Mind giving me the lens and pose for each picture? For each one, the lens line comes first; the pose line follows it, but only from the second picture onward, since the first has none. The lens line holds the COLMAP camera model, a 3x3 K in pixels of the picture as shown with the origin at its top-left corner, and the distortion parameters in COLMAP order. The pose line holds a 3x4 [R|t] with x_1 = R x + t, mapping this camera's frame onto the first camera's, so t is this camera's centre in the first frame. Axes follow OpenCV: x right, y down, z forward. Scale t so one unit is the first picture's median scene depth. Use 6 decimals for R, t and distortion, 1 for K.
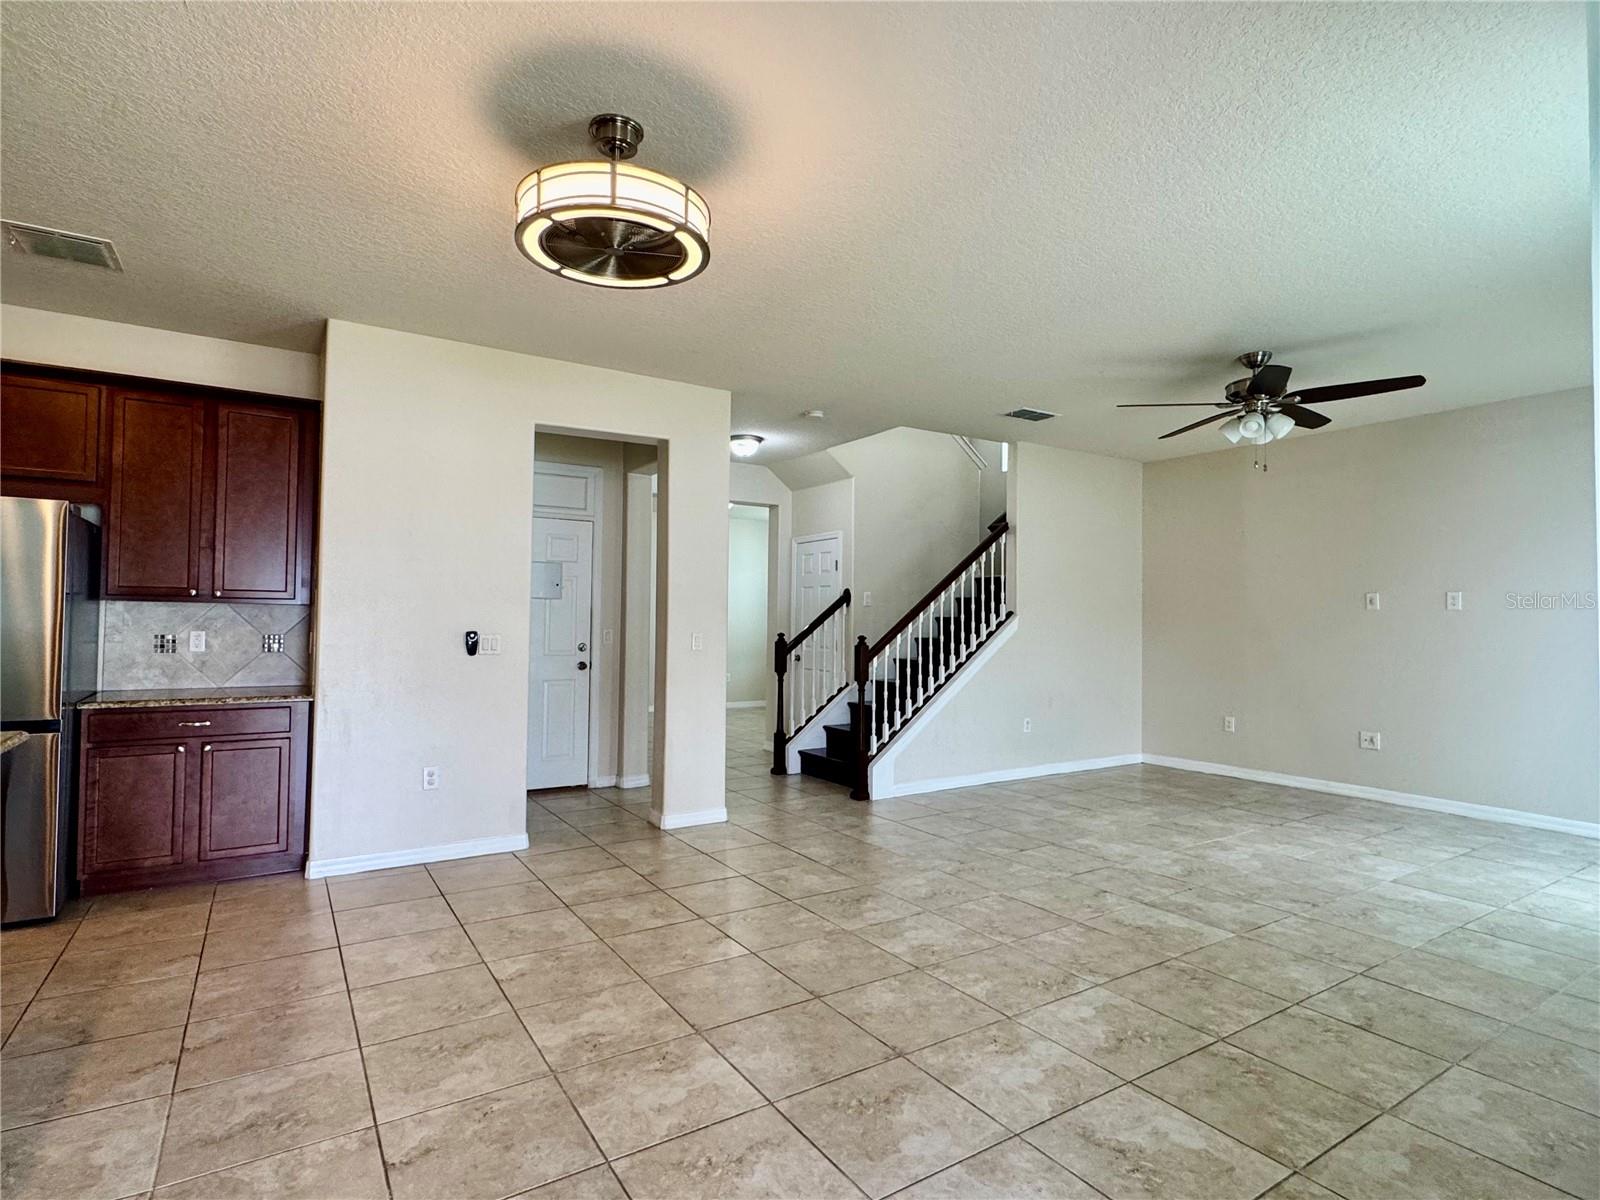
lens RADIAL K [[828.6, 0, 807.6], [0, 828.6, 591.6], [0, 0, 1]] dist [-0.022193, 0.008857]
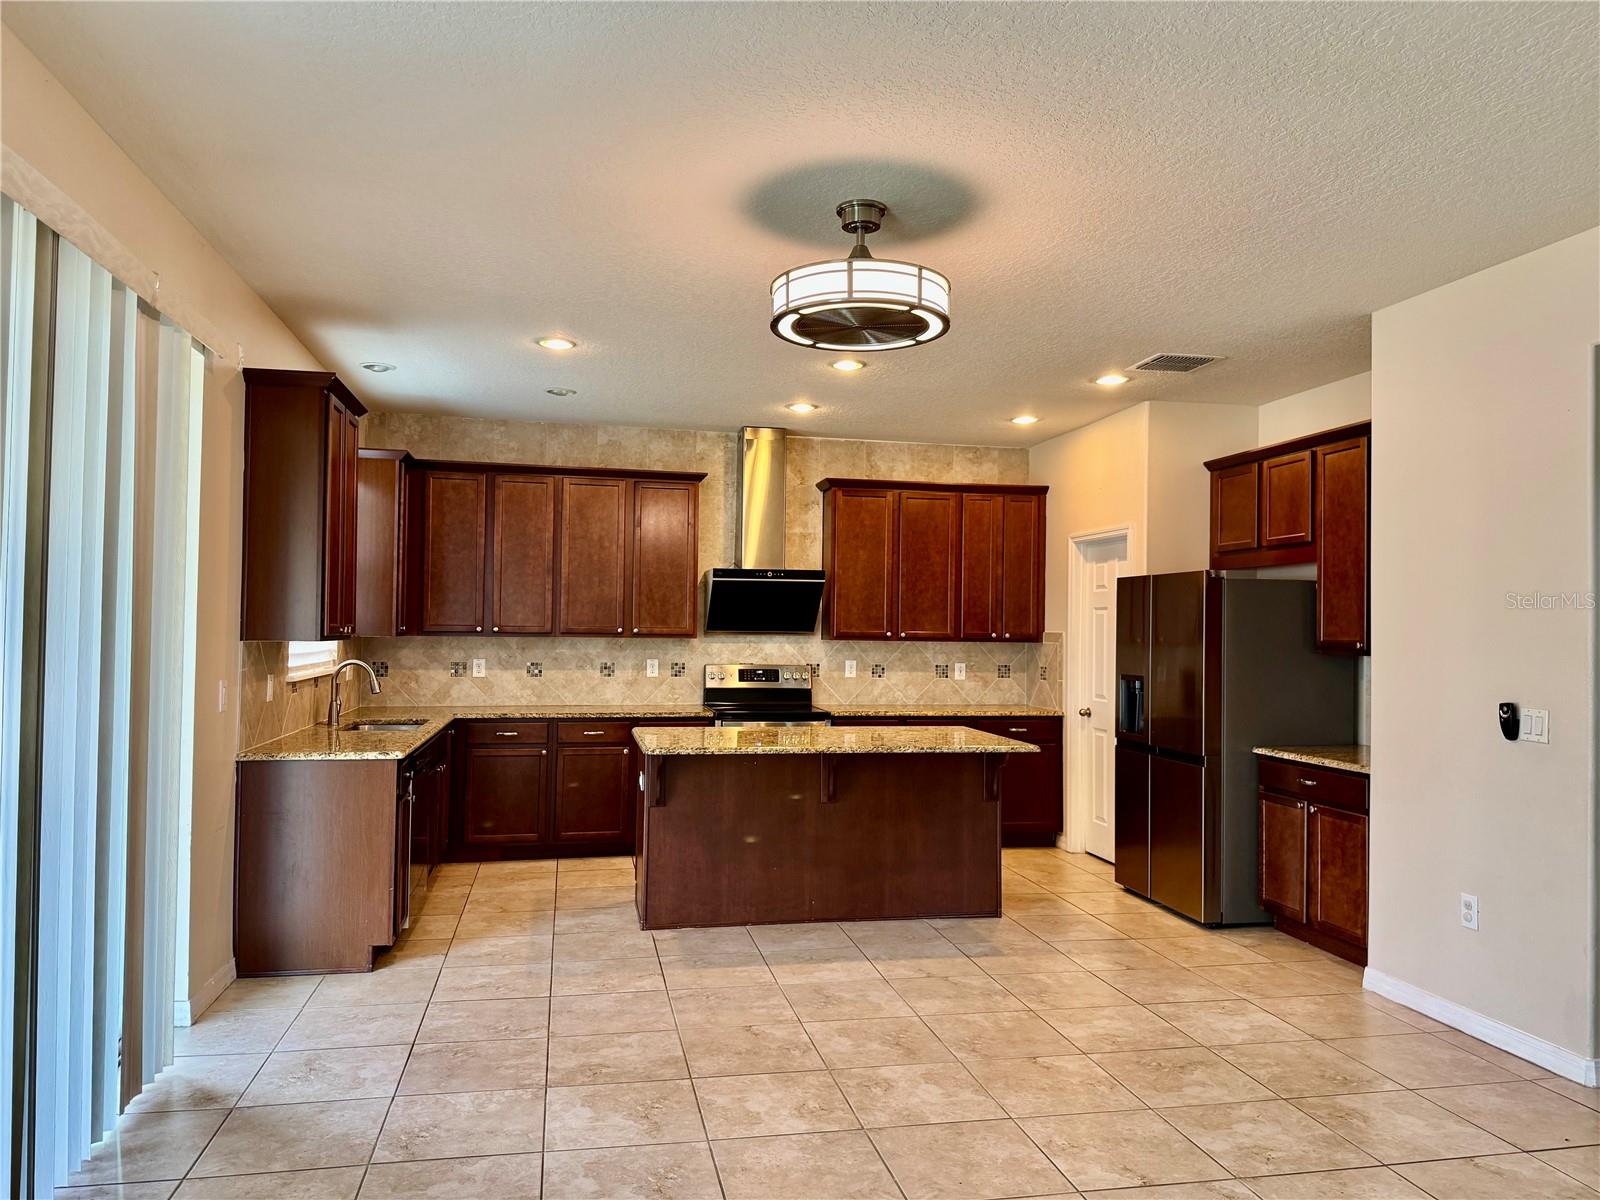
lens RADIAL K [[1115.6, 0, 804.2], [0, 1115.6, 600.9], [0, 0, 1]] dist [0.063357, -0.085984]
pose [[-0.365036, -0.041952, -0.930048, 0.674777], [0.015874, 0.998559, -0.051273, 0.005501], [0.930858, -0.033480, -0.363844, 0.878522]]
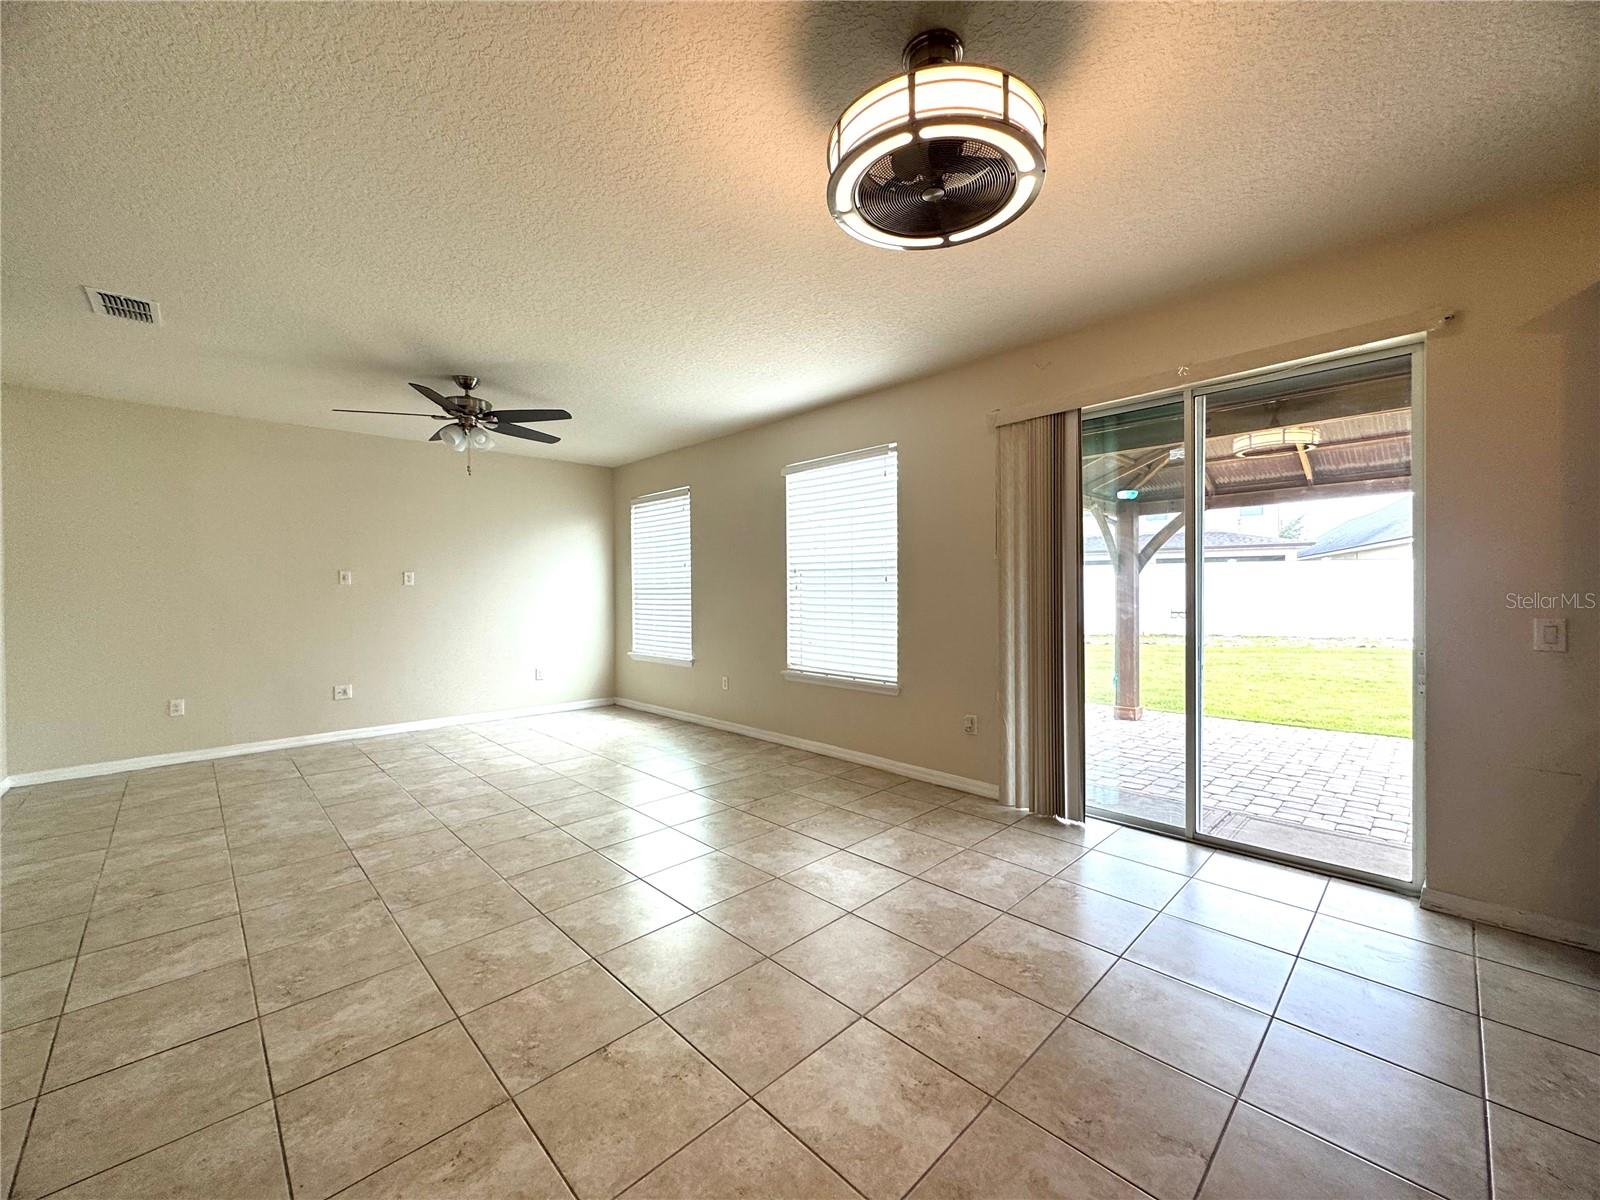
lens RADIAL K [[634.8, 0, 804.0], [0, 634.8, 590.2], [0, 0, 1]] dist [0.000887, -0.001058]
pose [[-0.207778, -0.006707, 0.978153, -0.539632], [-0.033055, 0.999454, -0.000168, 0.011989], [-0.977617, -0.032367, -0.207886, 0.772871]]
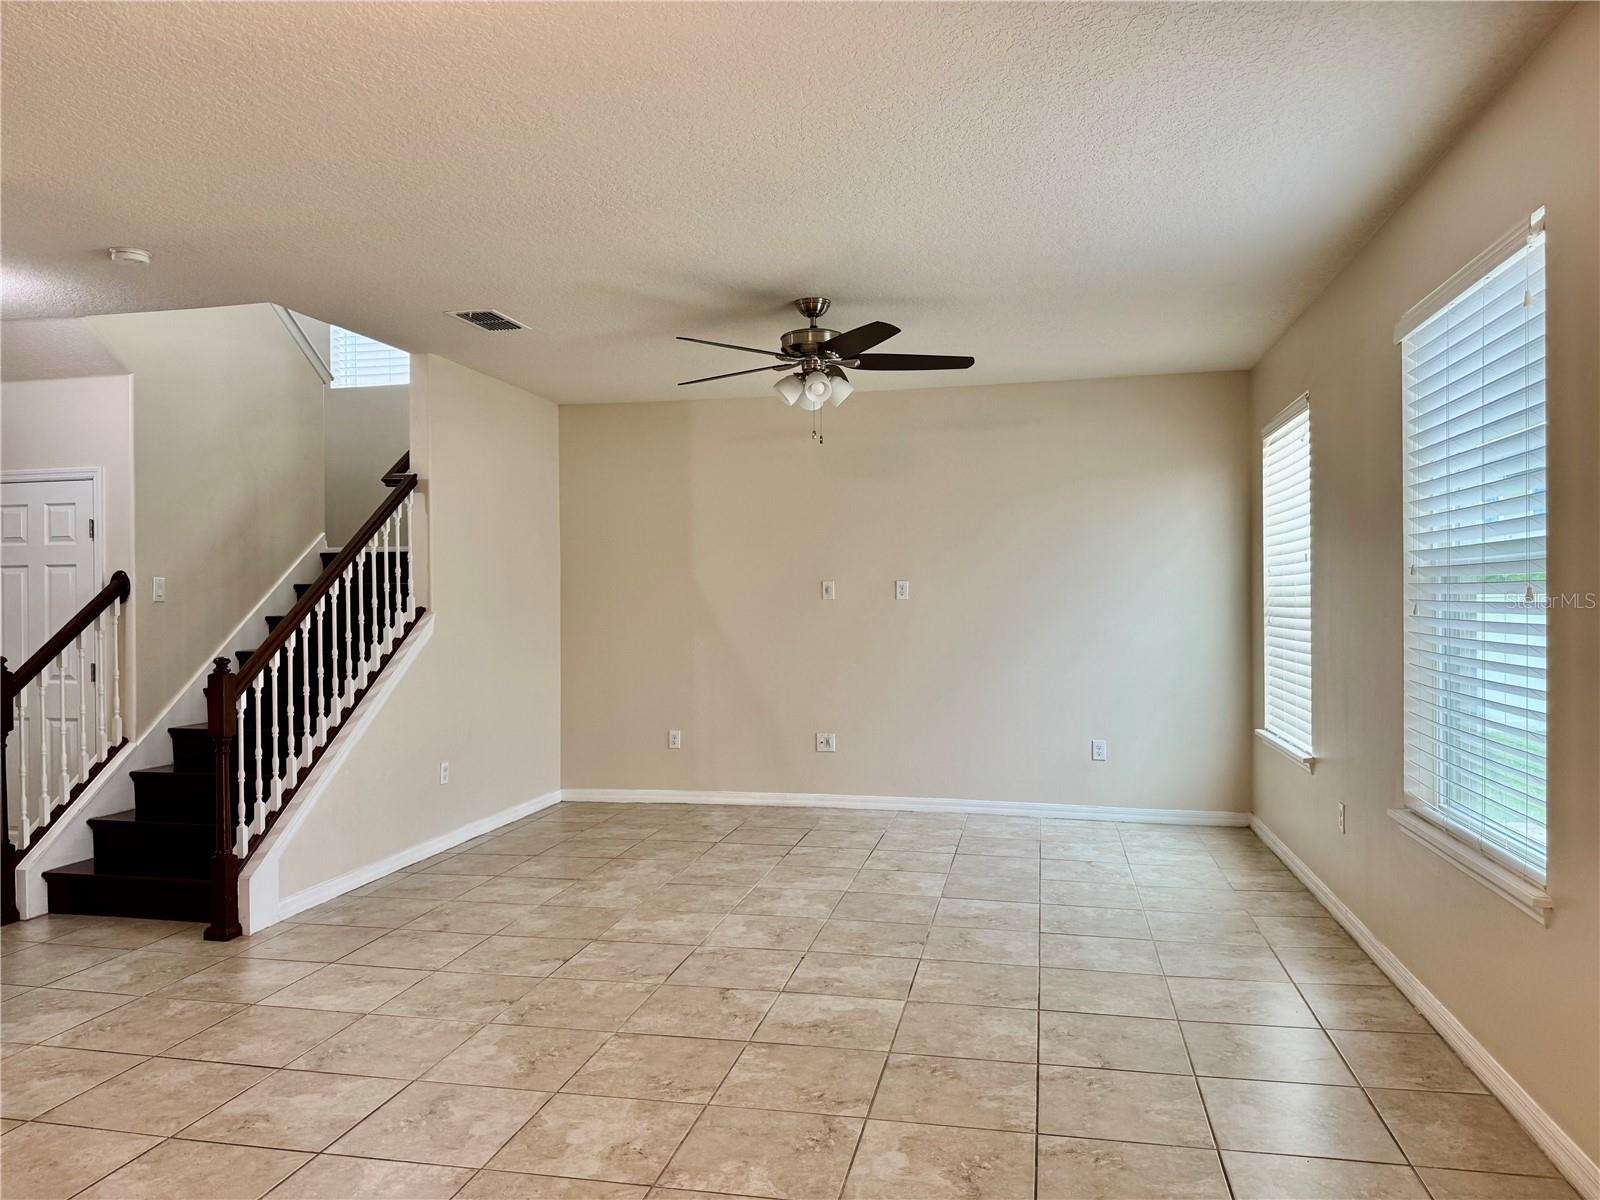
lens RADIAL K [[1115.6, 0, 805.3], [0, 1115.6, 602.0], [0, 0, 1]] dist [0.063357, -0.085984]
pose [[0.701999, -0.017804, 0.711955, -0.300333], [-0.012158, 0.999242, 0.036976, -0.028915], [-0.712074, -0.034613, 0.701251, 0.224892]]
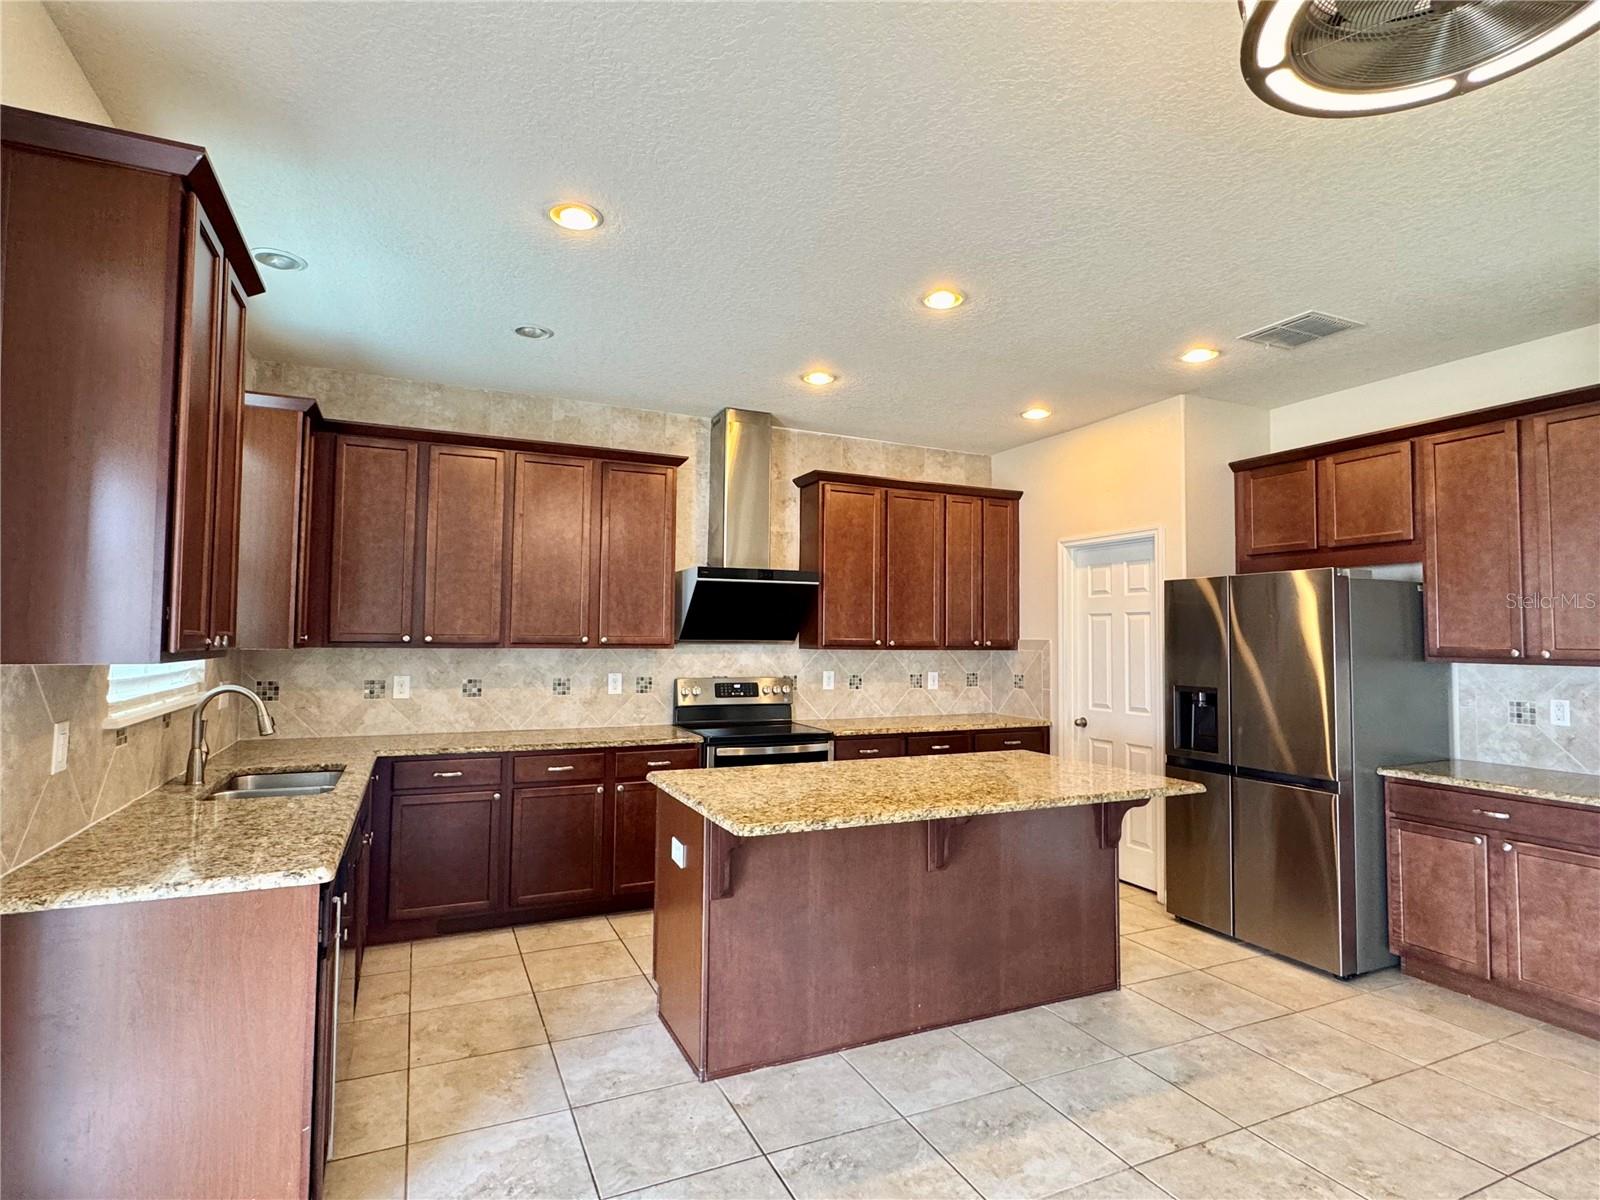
lens RADIAL K [[828.6, 0, 798.5], [0, 828.6, 597.8], [0, 0, 1]] dist [-0.022193, 0.008857]
pose [[-0.148823, -0.065216, -0.986711, 0.176751], [0.024712, 0.997266, -0.069641, -0.015094], [0.988555, -0.034748, -0.146805, 0.408507]]
